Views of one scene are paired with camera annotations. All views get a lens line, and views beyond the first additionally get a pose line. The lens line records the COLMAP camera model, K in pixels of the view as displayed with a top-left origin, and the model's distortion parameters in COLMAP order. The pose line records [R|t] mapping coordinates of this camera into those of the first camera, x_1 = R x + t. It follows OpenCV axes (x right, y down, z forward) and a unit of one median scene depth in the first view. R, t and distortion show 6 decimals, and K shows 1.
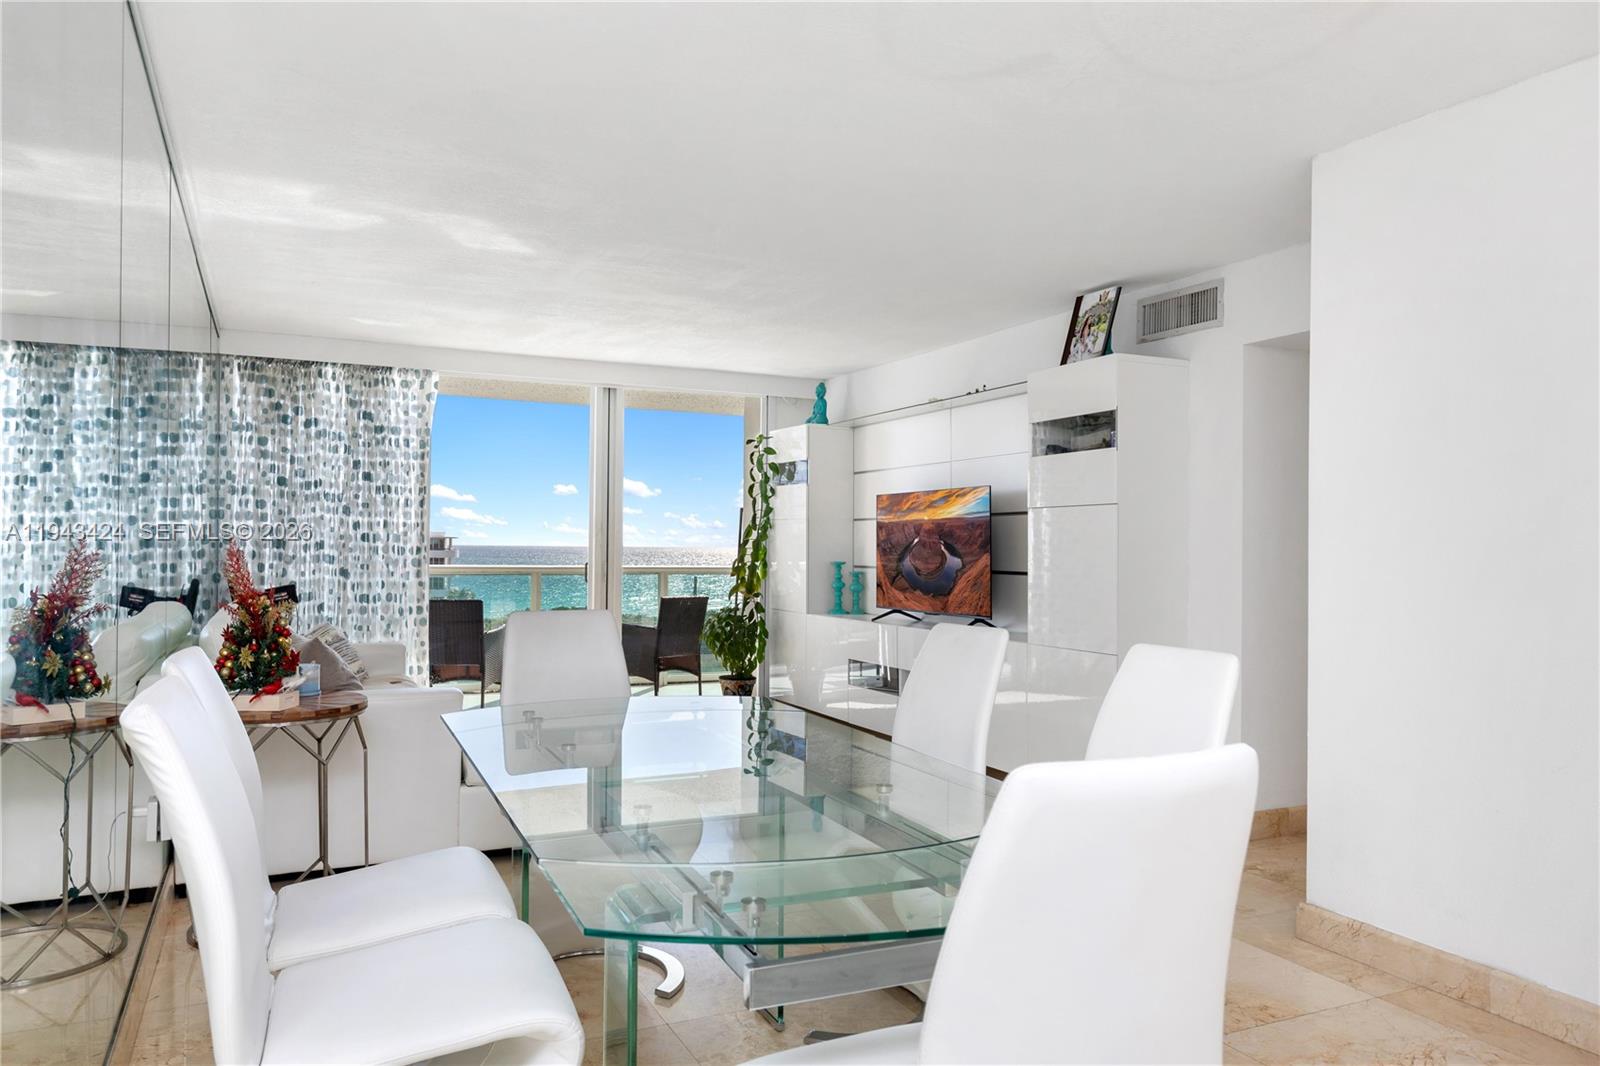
lens RADIAL K [[1093.8, 0, 800.0], [0, 1093.8, 533.0], [0, 0, 1]] dist [-0.033630, 0.075896]
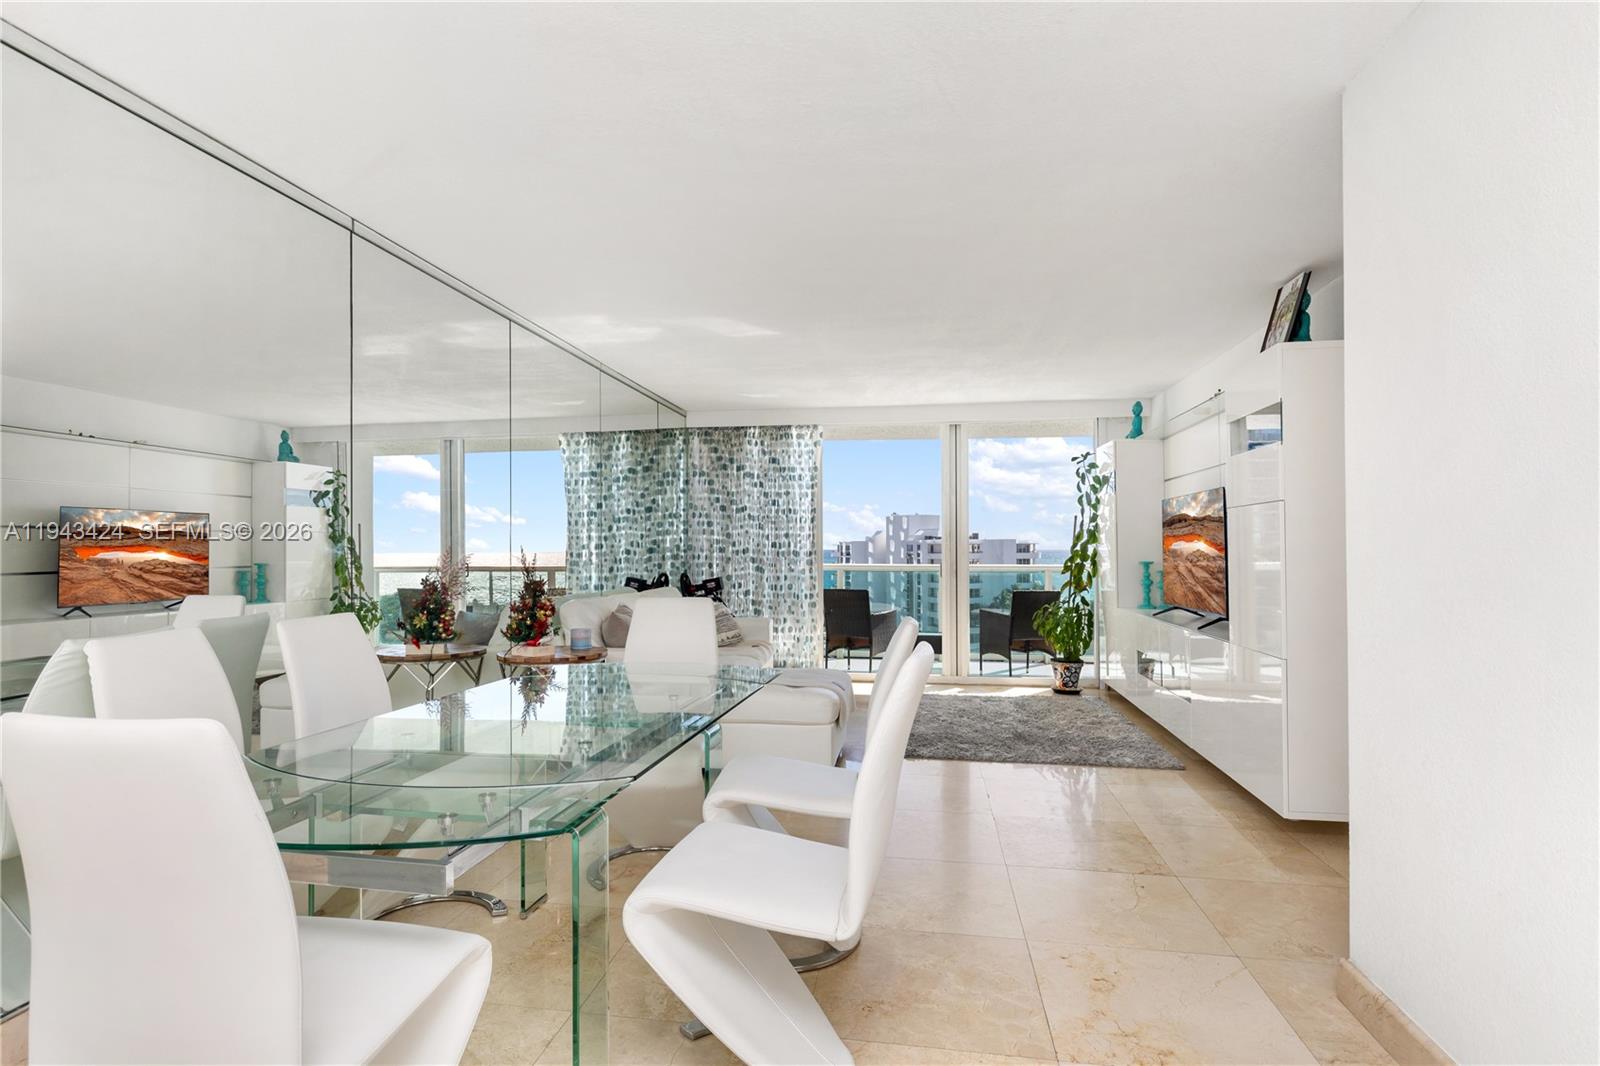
lens RADIAL K [[831.3, 0, 782.4], [0, 831.3, 528.0], [0, 0, 1]] dist [0.000320, -0.000185]
pose [[0.817230, -0.024463, -0.575792, 0.244163], [0.016303, 0.999680, -0.019333, 0.002849], [0.576081, 0.006412, 0.817367, 0.109461]]
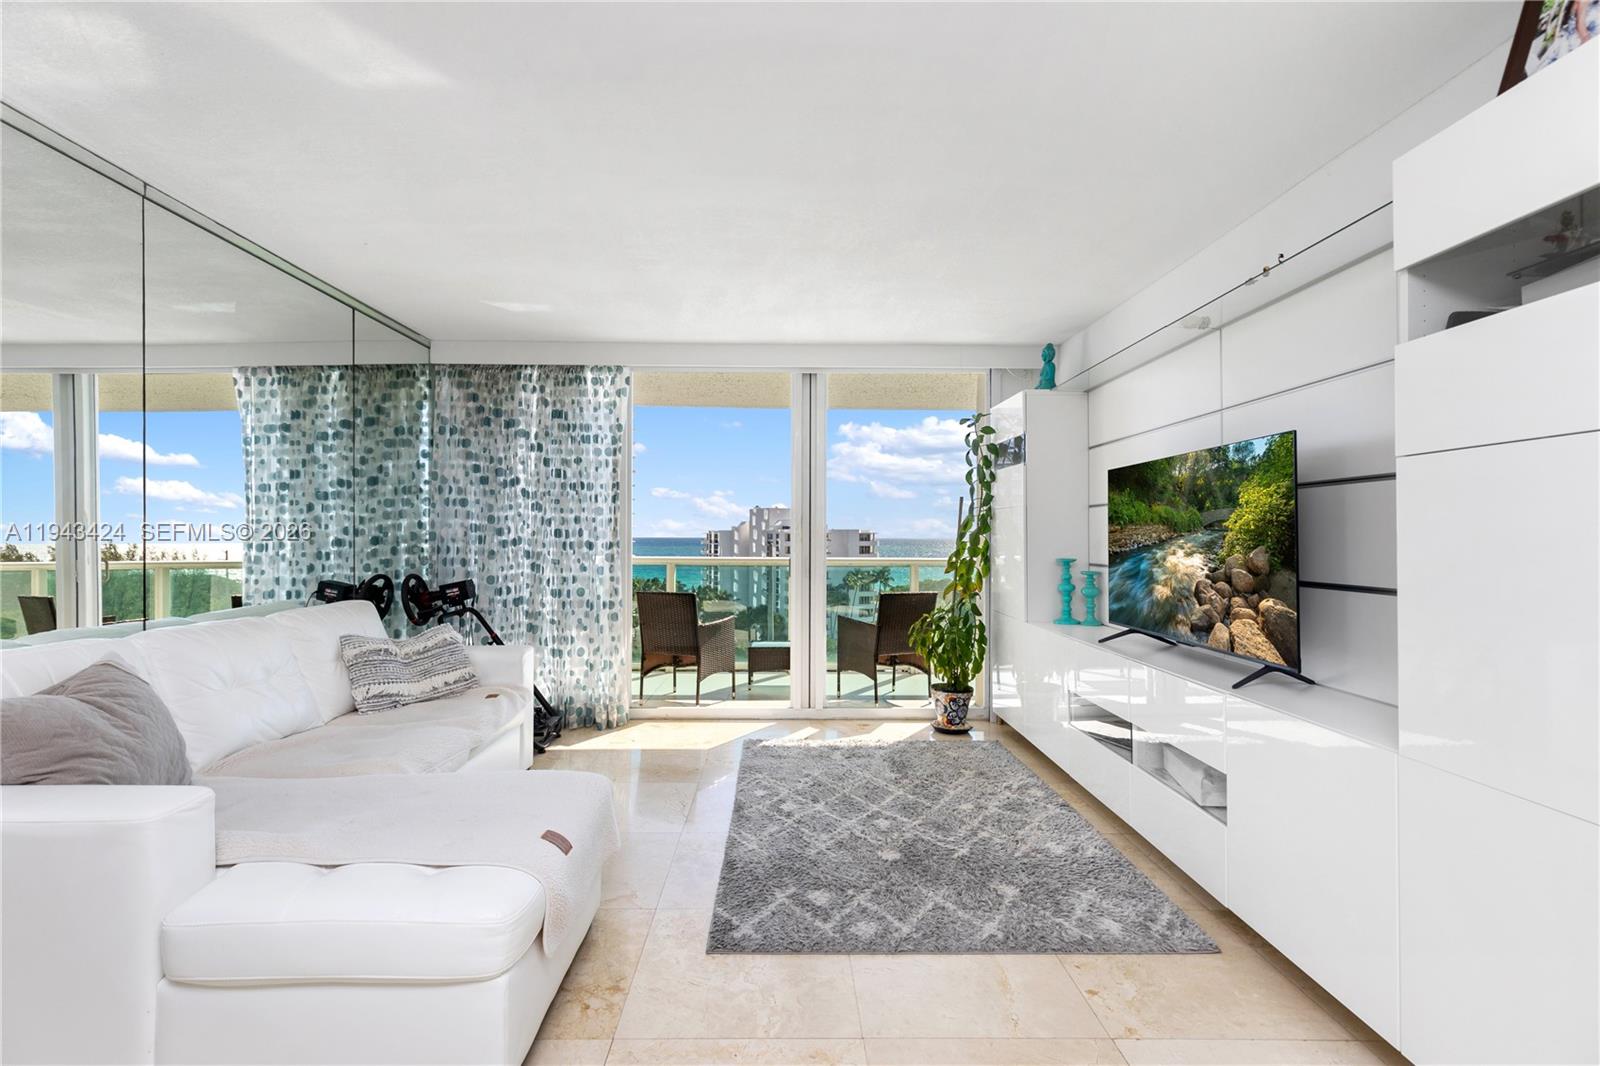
lens RADIAL K [[719.0, 0, 790.4], [0, 719.0, 530.4], [0, 0, 1]] dist [0.007312, -0.002297]
pose [[0.907189, -0.010761, -0.420586, 0.082055], [0.011459, 0.999934, -0.000867, 0.004308], [0.420567, -0.004032, 0.907252, 0.483227]]
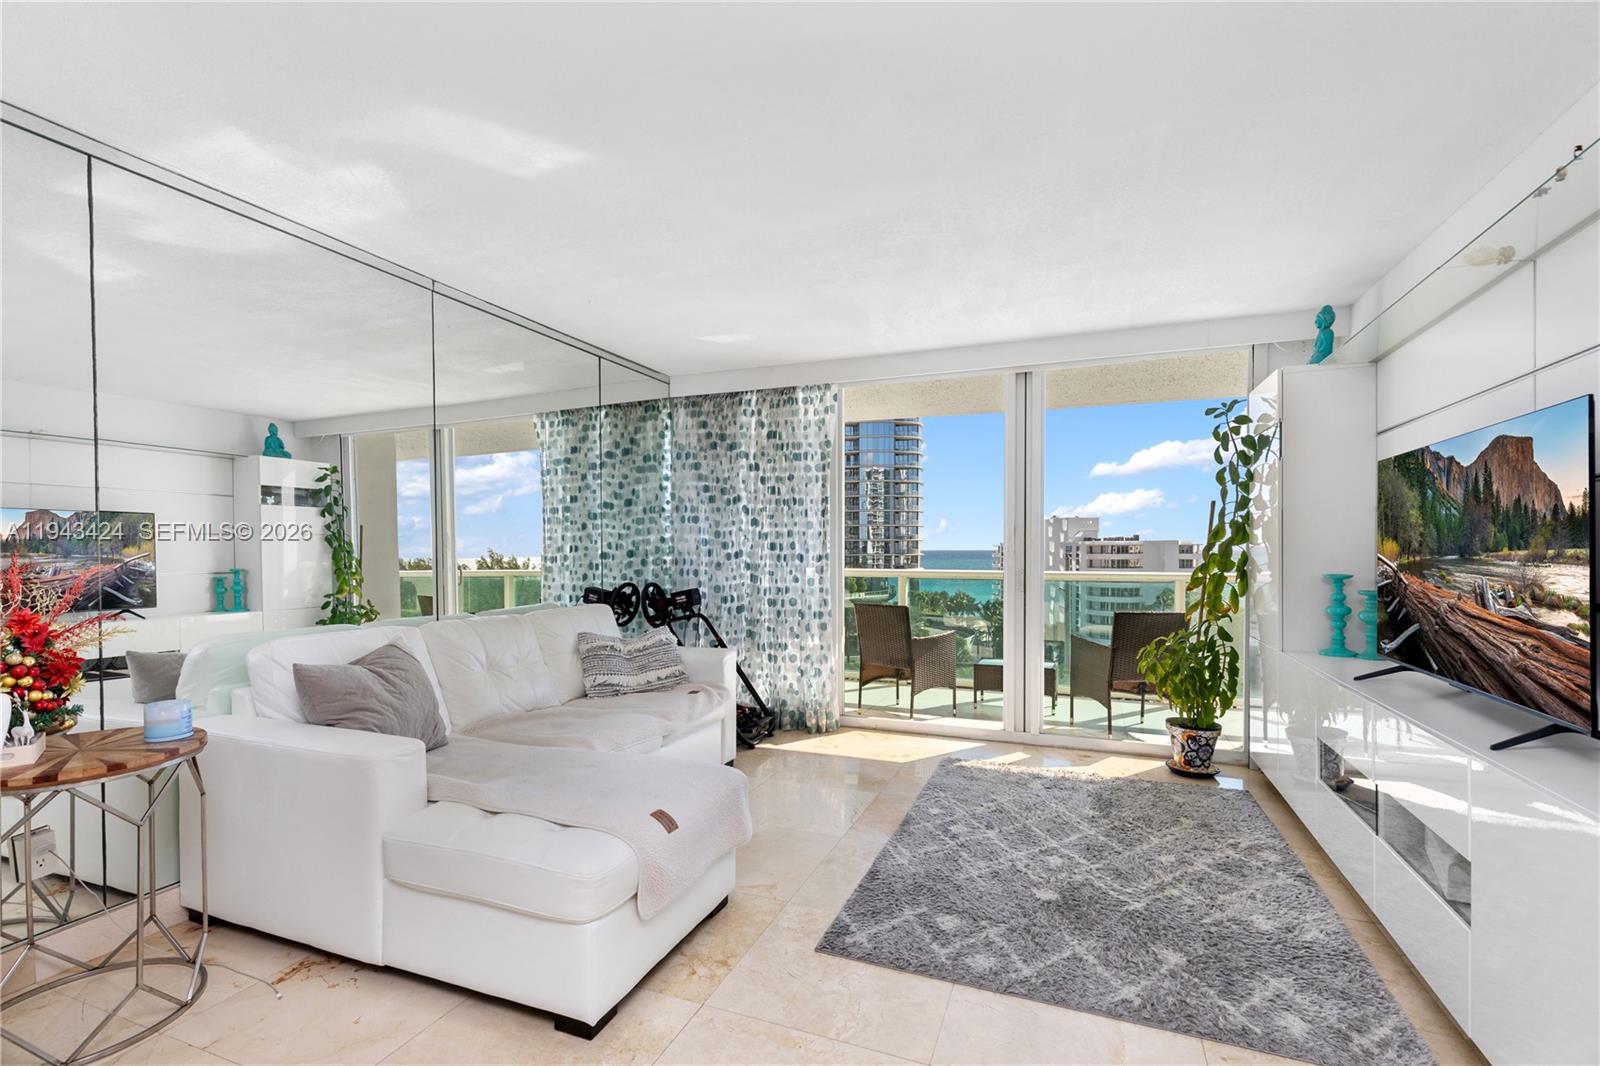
lens RADIAL K [[727.0, 0, 788.7], [0, 727.0, 558.6], [0, 0, 1]] dist [0.004636, -0.000786]
pose [[0.672345, -0.001396, -0.740237, 0.149973], [0.017732, 0.999742, 0.014220, 0.005886], [0.740026, -0.022687, 0.672196, 0.525779]]
